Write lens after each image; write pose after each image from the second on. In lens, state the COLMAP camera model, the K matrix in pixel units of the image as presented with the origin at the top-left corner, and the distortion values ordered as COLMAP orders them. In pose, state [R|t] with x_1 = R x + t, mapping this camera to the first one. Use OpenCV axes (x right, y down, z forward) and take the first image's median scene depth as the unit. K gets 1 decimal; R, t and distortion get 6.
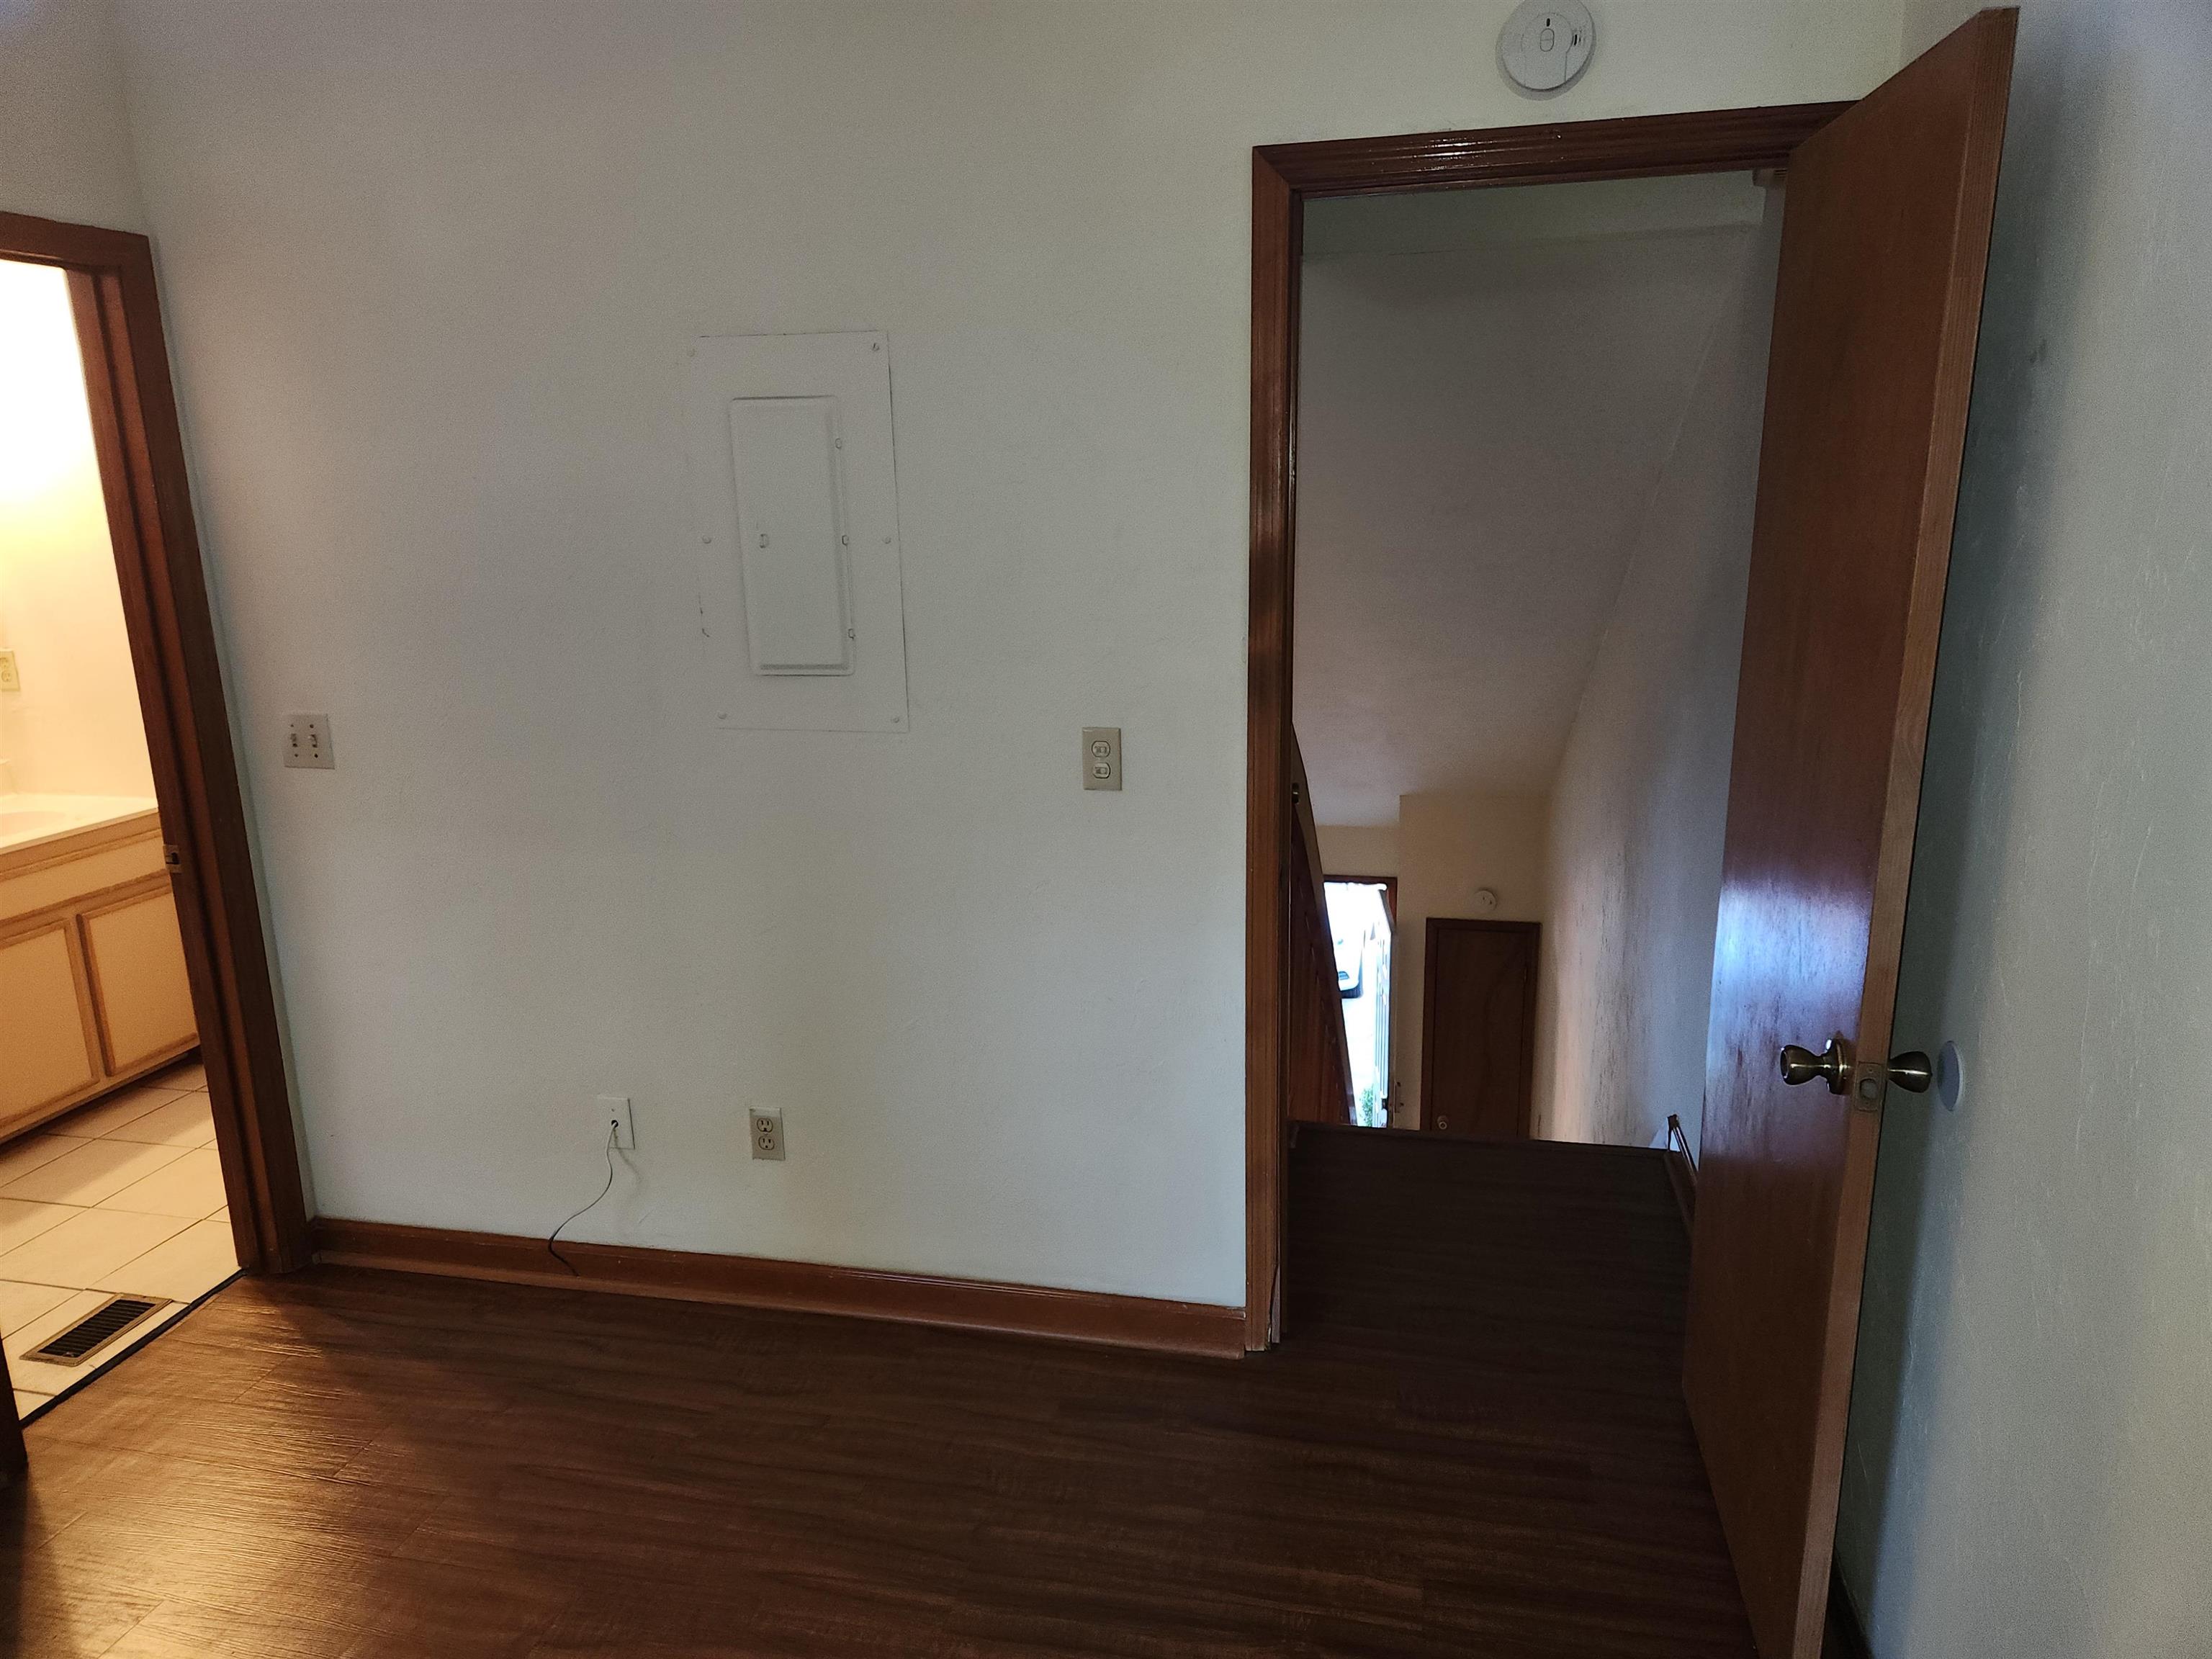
lens RADIAL K [[1468.0, 0, 1092.5], [0, 1468.0, 826.0], [0, 0, 1]] dist [0.085666, -0.069507]
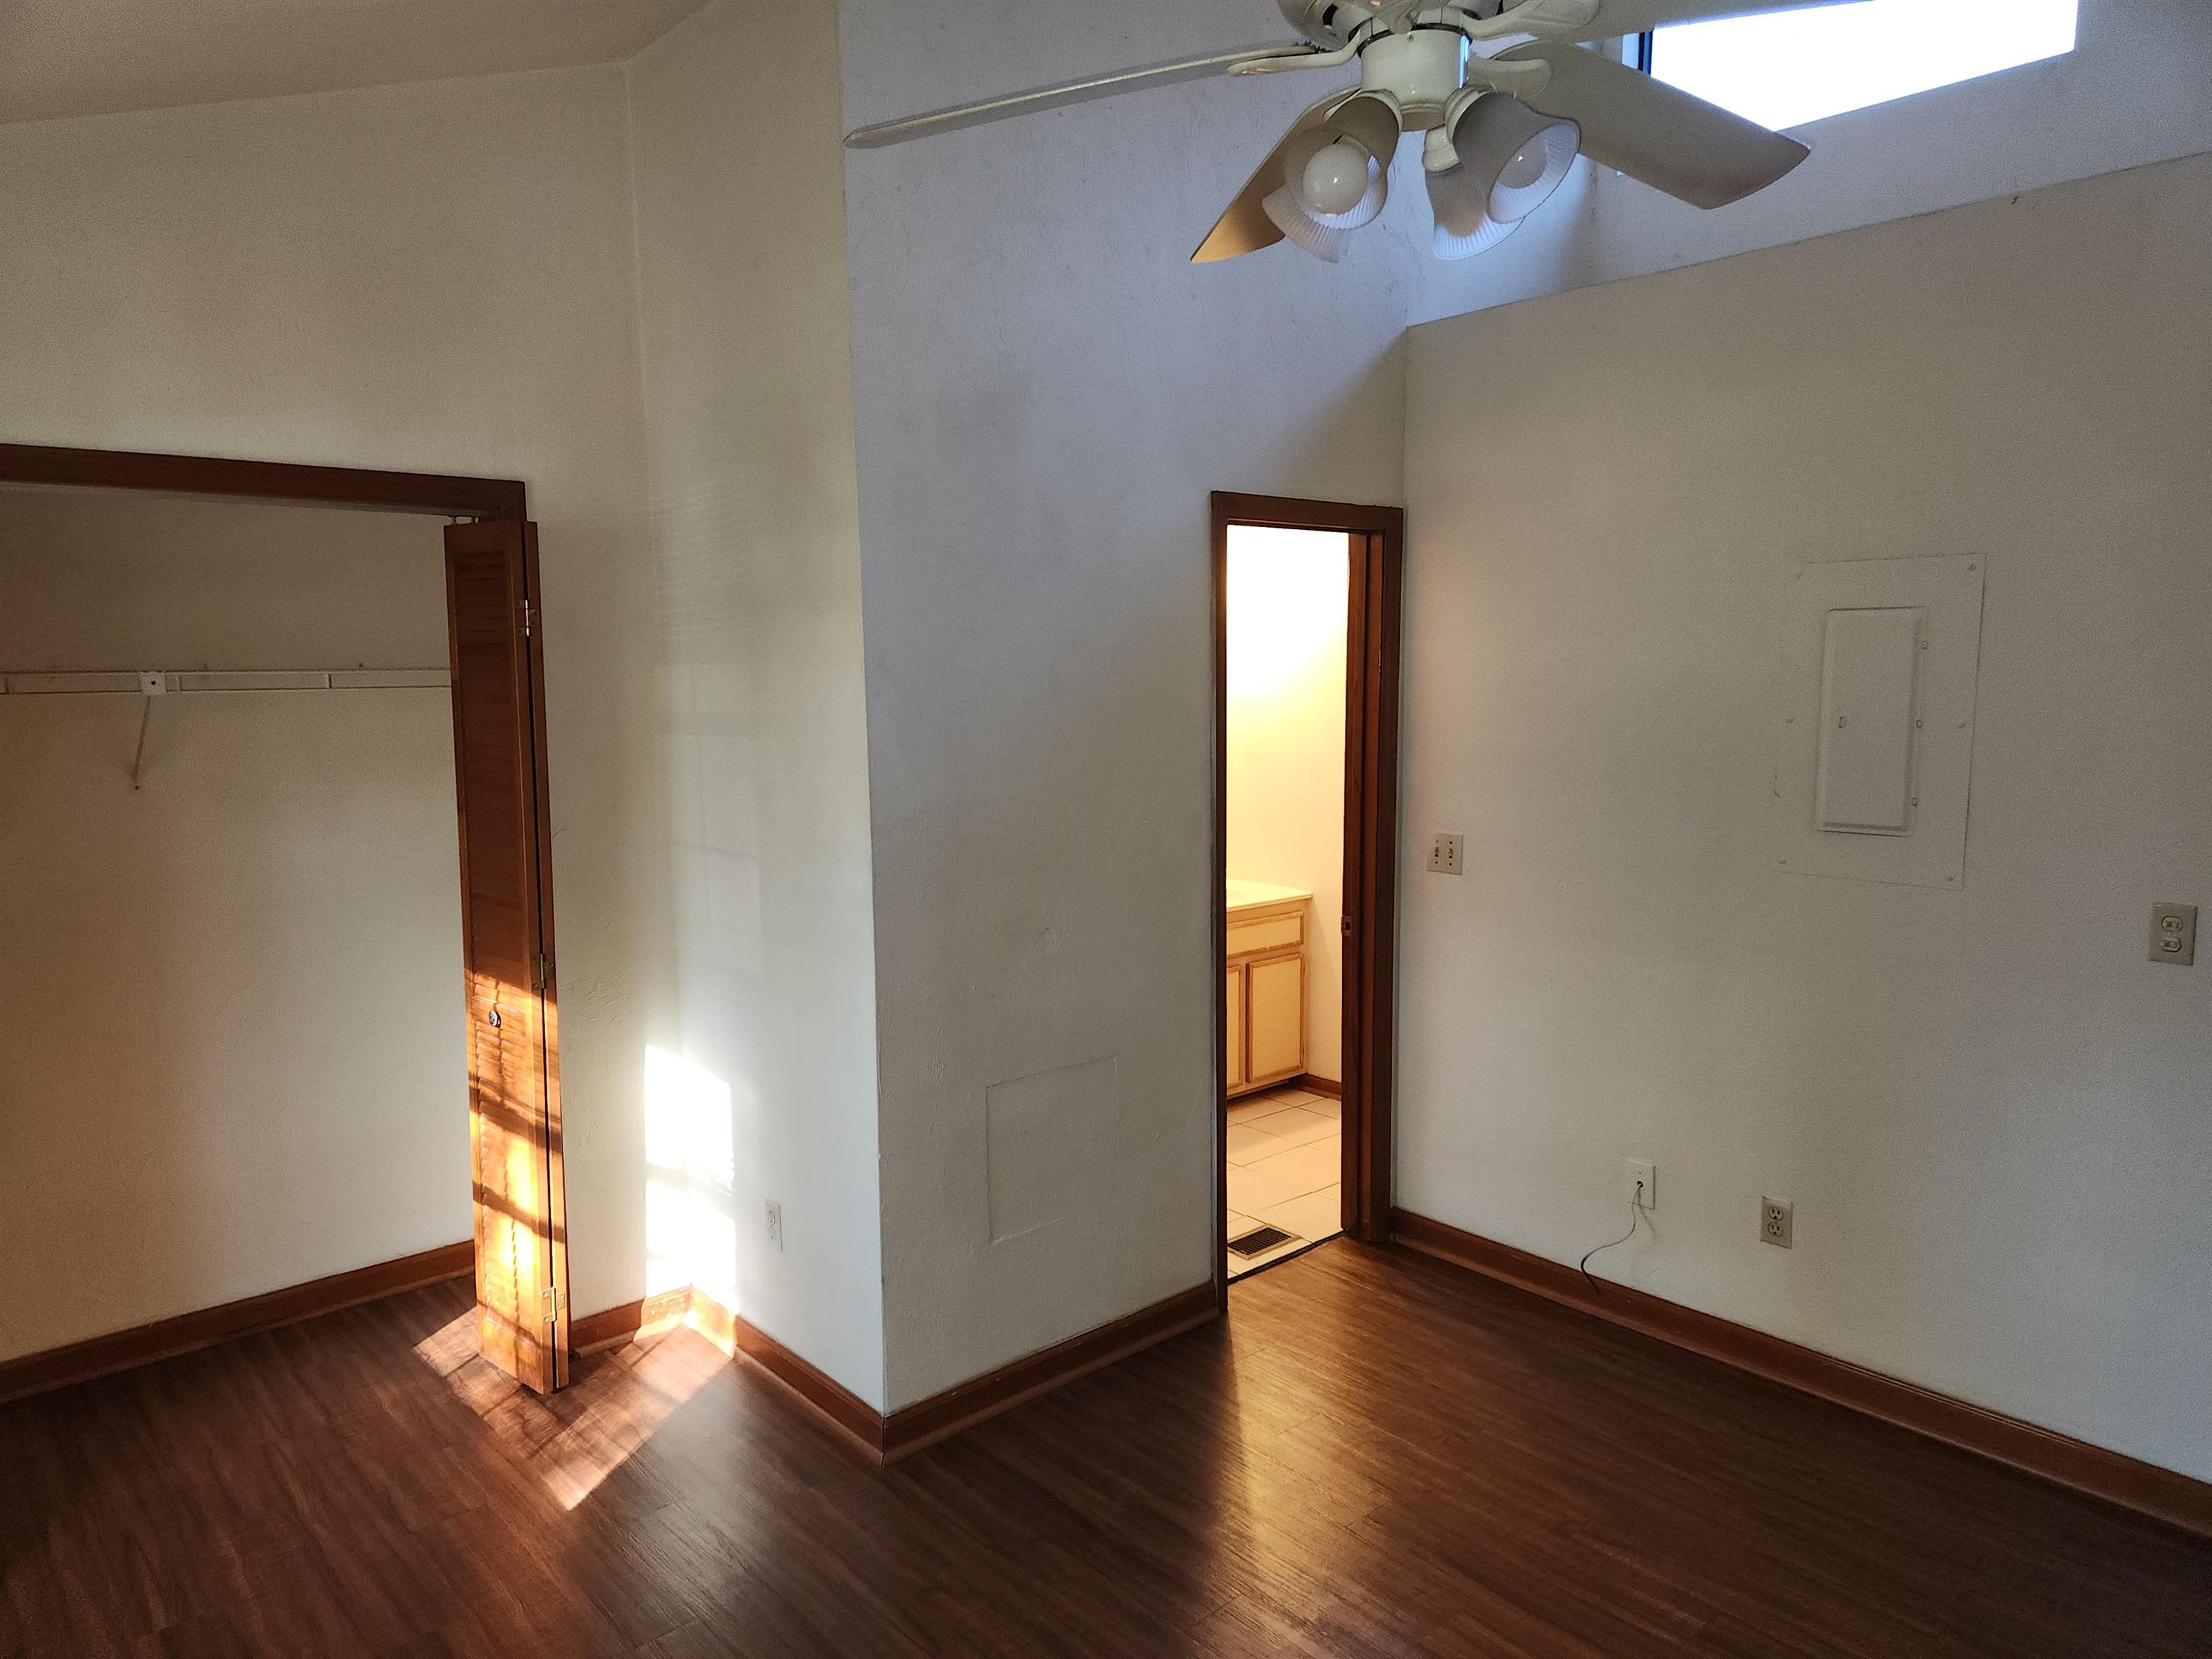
lens RADIAL K [[1468.0, 0, 1085.9], [0, 1468.0, 837.8], [0, 0, 1]] dist [0.085666, -0.069507]
pose [[0.810694, 0.086432, -0.579055, -0.005253], [-0.145036, 0.987863, -0.055603, 0.053945], [0.567221, 0.129060, 0.813390, -0.306341]]
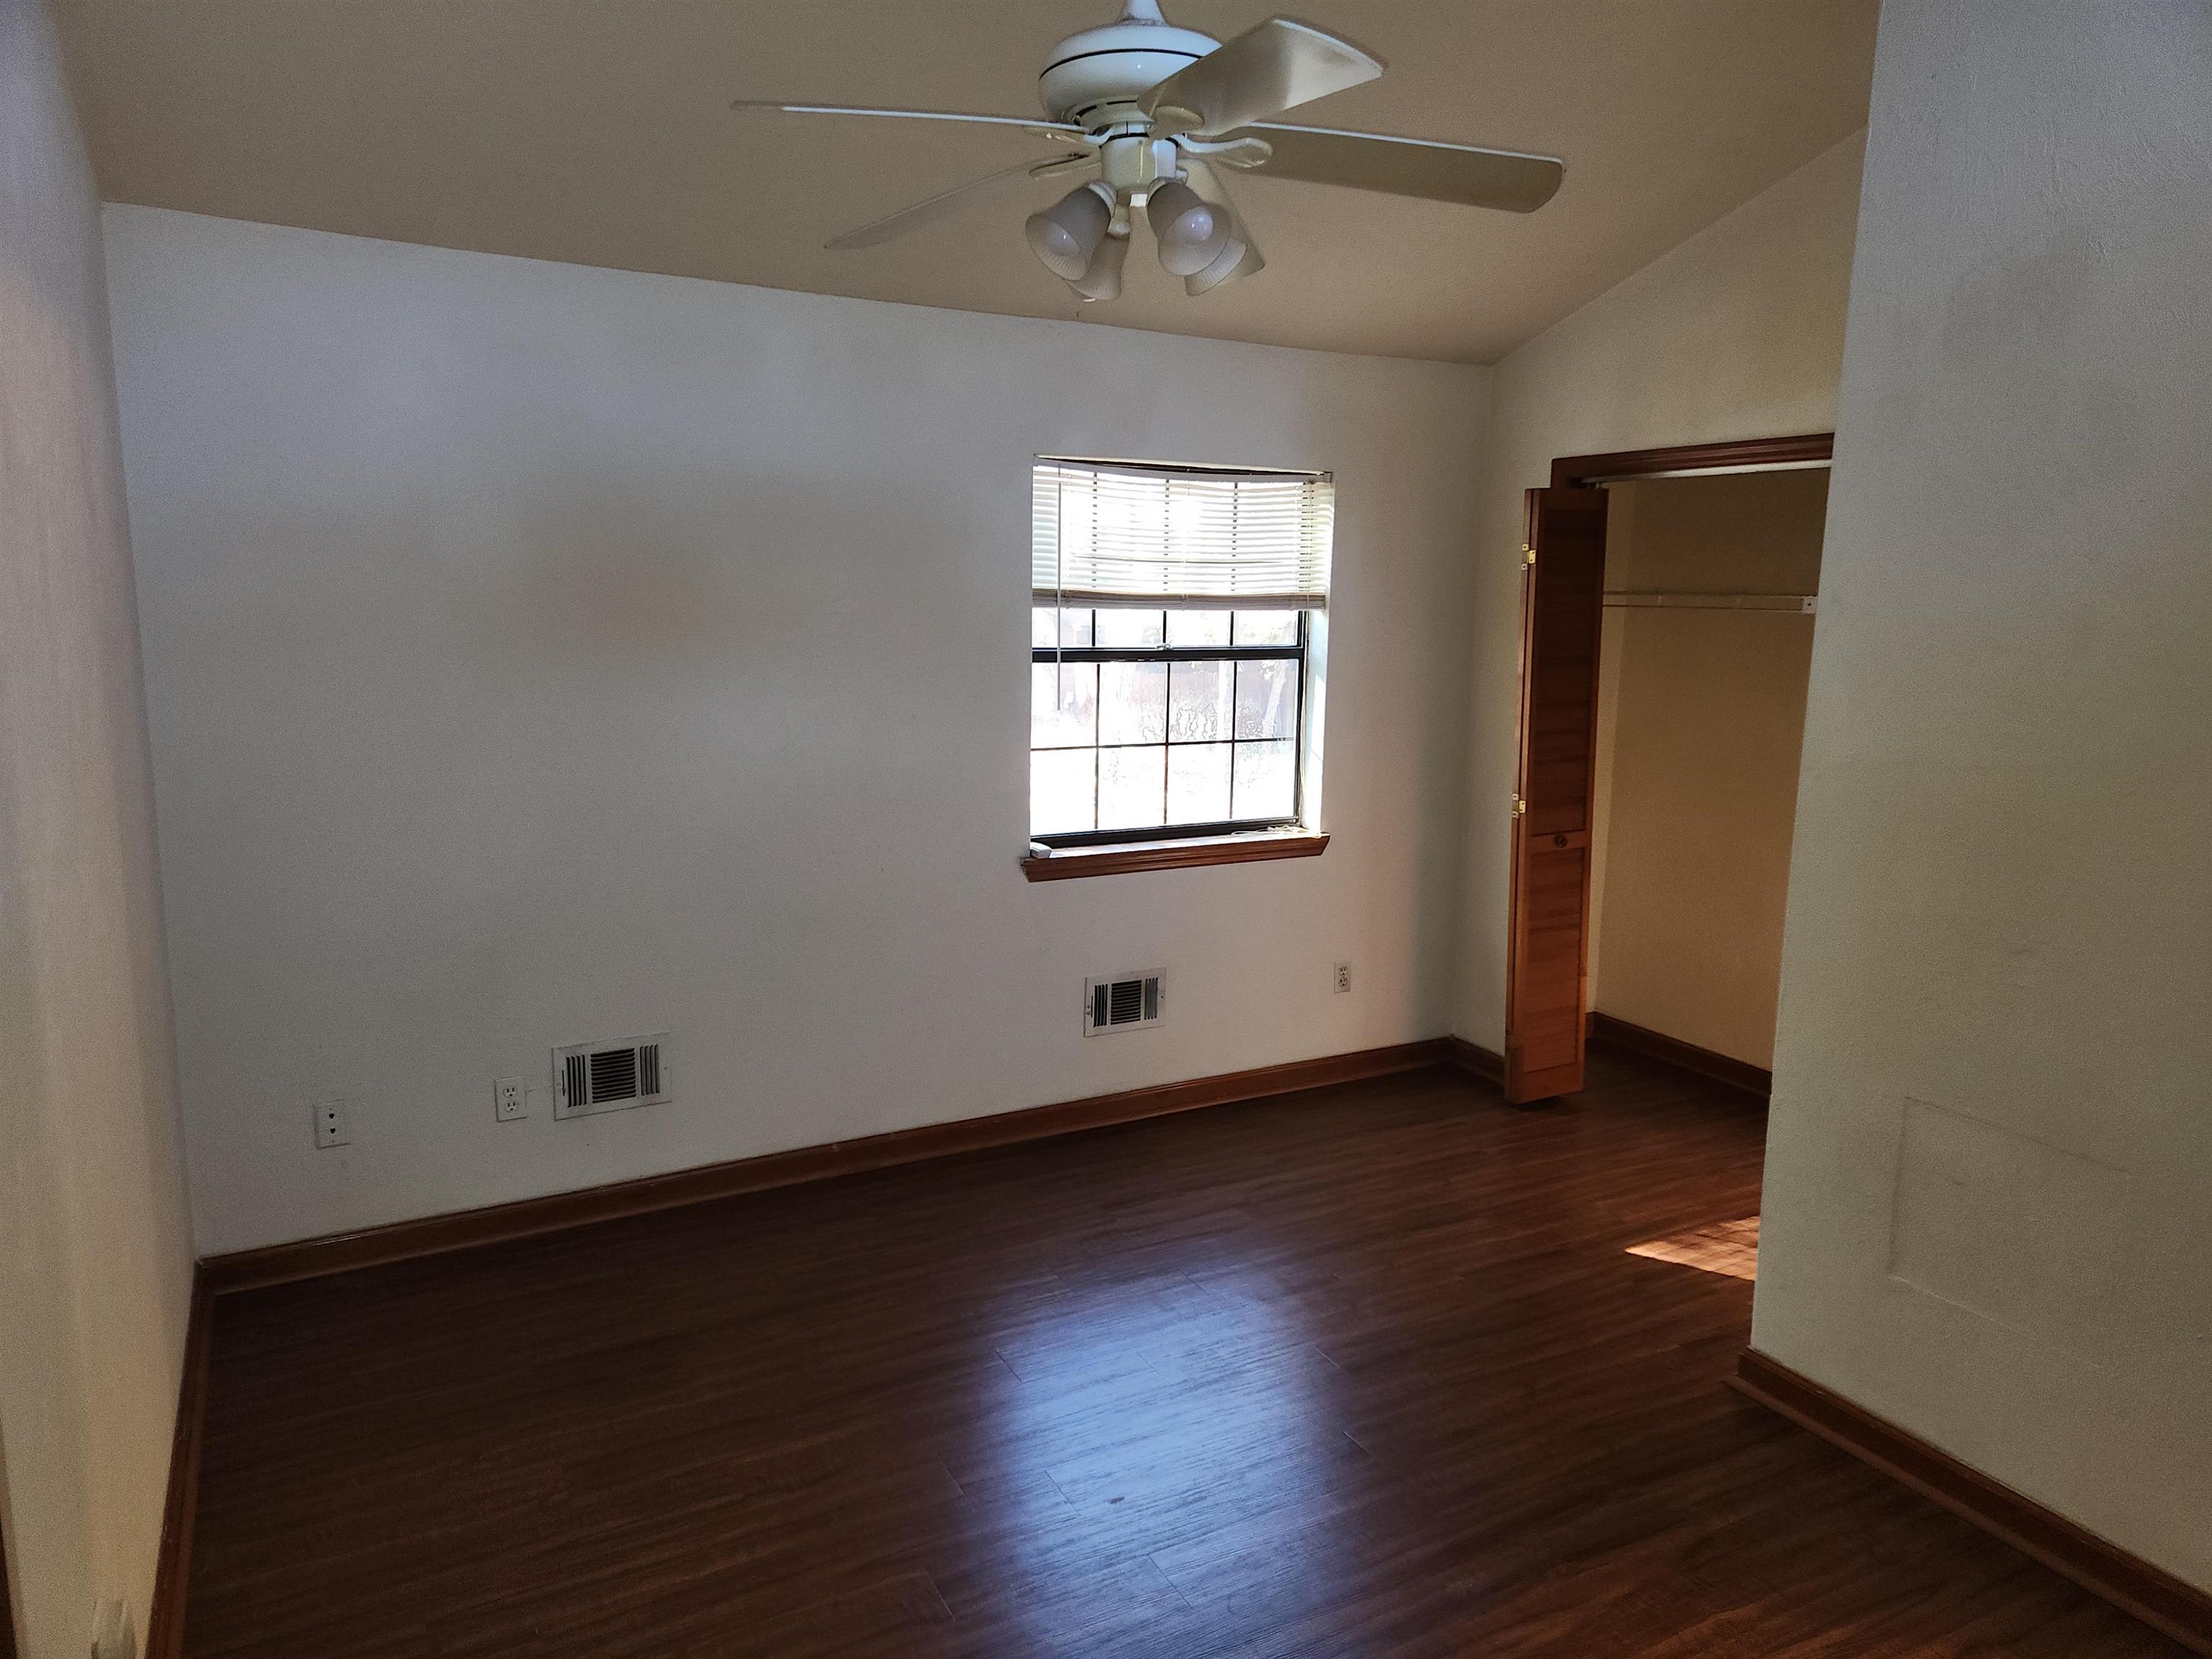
lens RADIAL K [[1468.0, 0, 1100.5], [0, 1468.0, 821.3], [0, 0, 1]] dist [0.085666, -0.069507]
pose [[-0.748486, 0.131068, -0.650069, 0.500925], [-0.149922, 0.921450, 0.358403, -0.425439], [0.645982, 0.365719, -0.670043, 1.425968]]
